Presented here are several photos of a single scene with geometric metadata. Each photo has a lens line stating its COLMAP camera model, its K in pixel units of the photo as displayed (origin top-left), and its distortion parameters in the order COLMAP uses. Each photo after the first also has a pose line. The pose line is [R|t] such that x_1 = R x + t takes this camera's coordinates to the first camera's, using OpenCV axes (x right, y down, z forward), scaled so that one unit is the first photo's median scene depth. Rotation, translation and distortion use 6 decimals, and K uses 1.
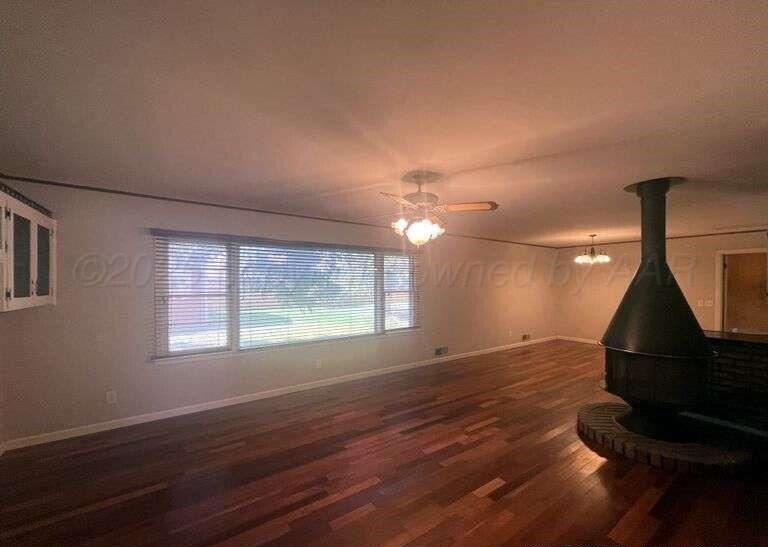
lens RADIAL K [[308.0, 0, 382.2], [0, 308.0, 284.8], [0, 0, 1]] dist [0.000592, -0.000094]
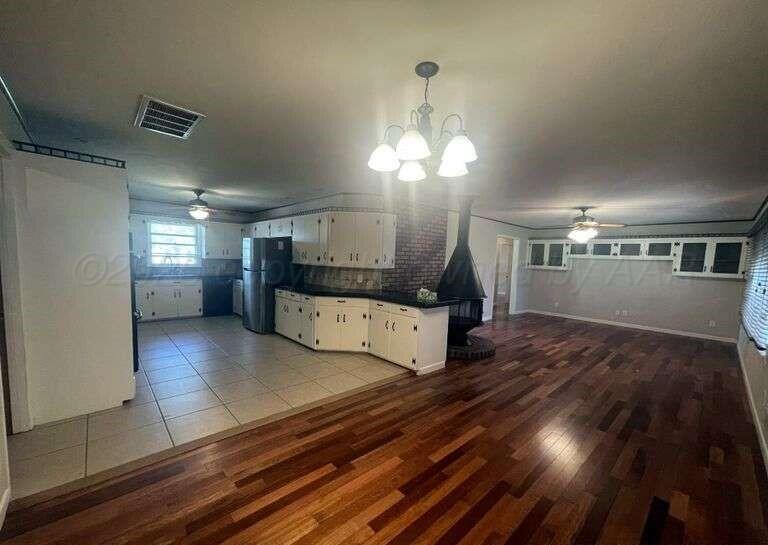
lens RADIAL K [[308.0, 0, 382.2], [0, 308.0, 283.8], [0, 0, 1]] dist [0.000592, -0.000094]
pose [[-0.990545, -0.028631, -0.134165, 1.221277], [-0.041045, 0.995033, 0.090695, 0.003295], [0.130902, 0.095344, -0.986800, 2.084323]]
